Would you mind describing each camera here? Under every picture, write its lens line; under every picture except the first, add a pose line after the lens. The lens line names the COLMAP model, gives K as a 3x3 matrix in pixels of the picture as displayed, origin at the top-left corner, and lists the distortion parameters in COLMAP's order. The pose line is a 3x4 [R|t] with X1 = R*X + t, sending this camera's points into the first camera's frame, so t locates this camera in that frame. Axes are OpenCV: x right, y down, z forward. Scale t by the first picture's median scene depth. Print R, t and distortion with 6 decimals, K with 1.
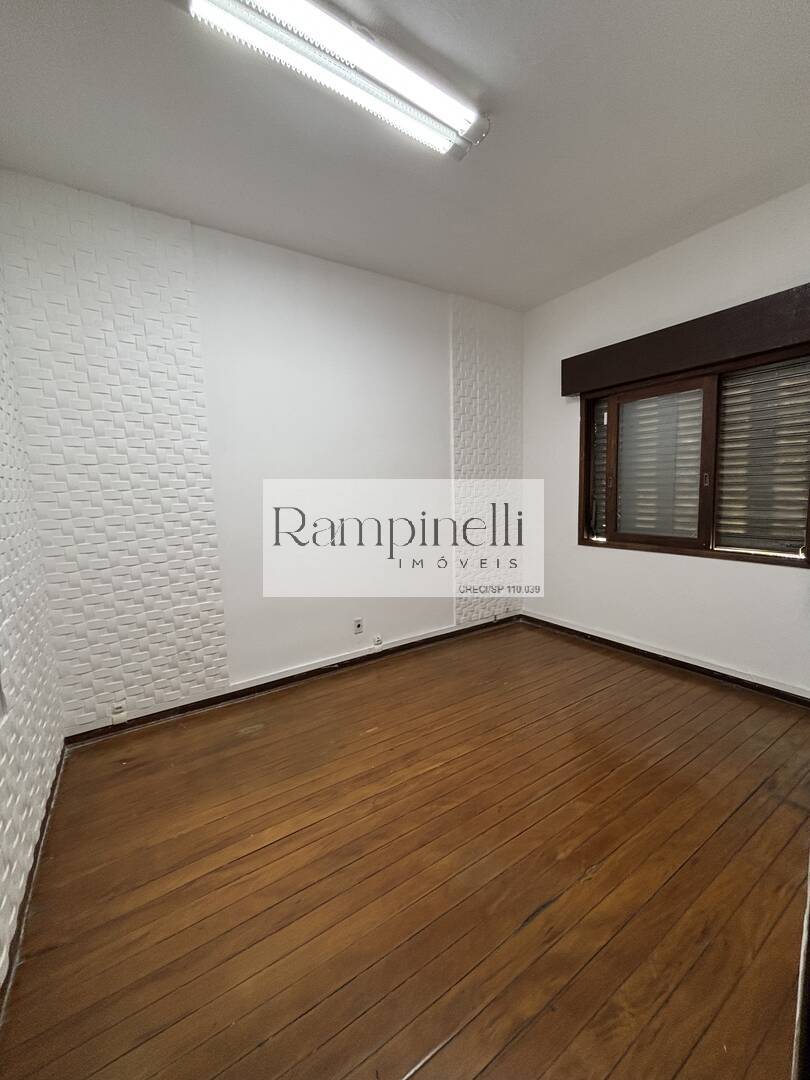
lens RADIAL K [[438.0, 0, 404.7], [0, 438.0, 539.3], [0, 0, 1]] dist [-0.007370, 0.000766]
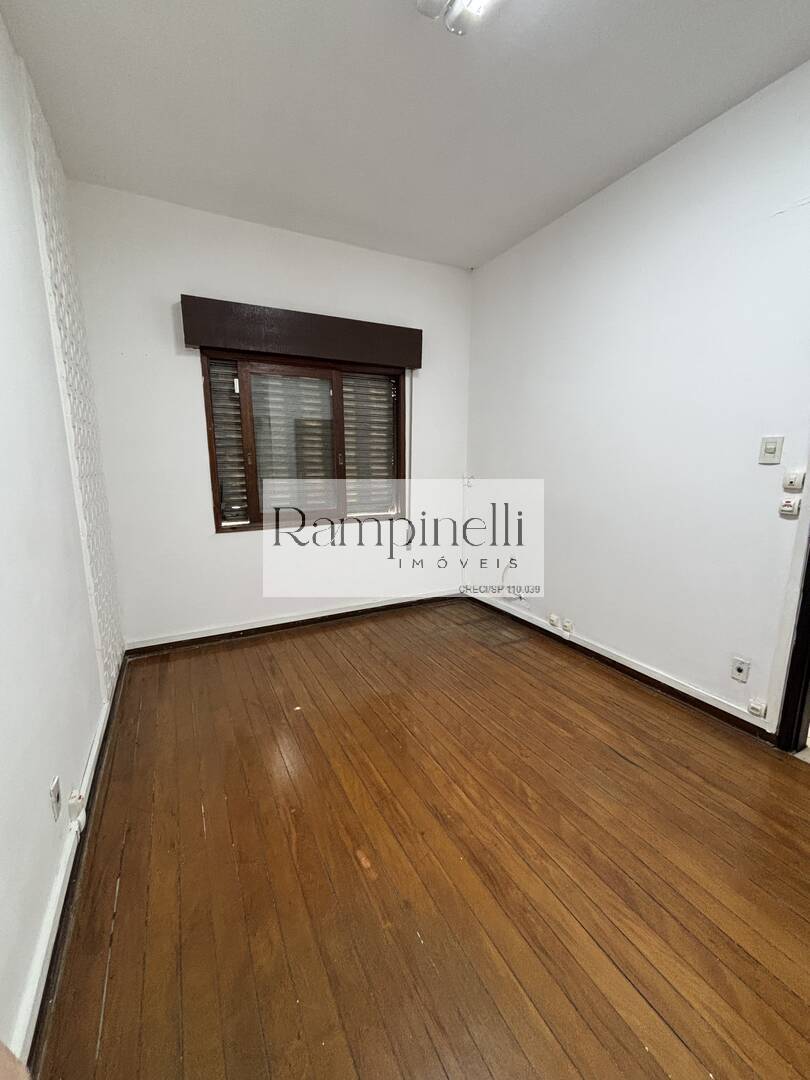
lens RADIAL K [[438.0, 0, 399.1], [0, 438.0, 543.7], [0, 0, 1]] dist [-0.007370, 0.000766]
pose [[0.085843, -0.157737, 0.983743, -0.515193], [0.115611, 0.982295, 0.147416, -0.066354], [-0.989578, 0.101077, 0.102559, 0.733503]]
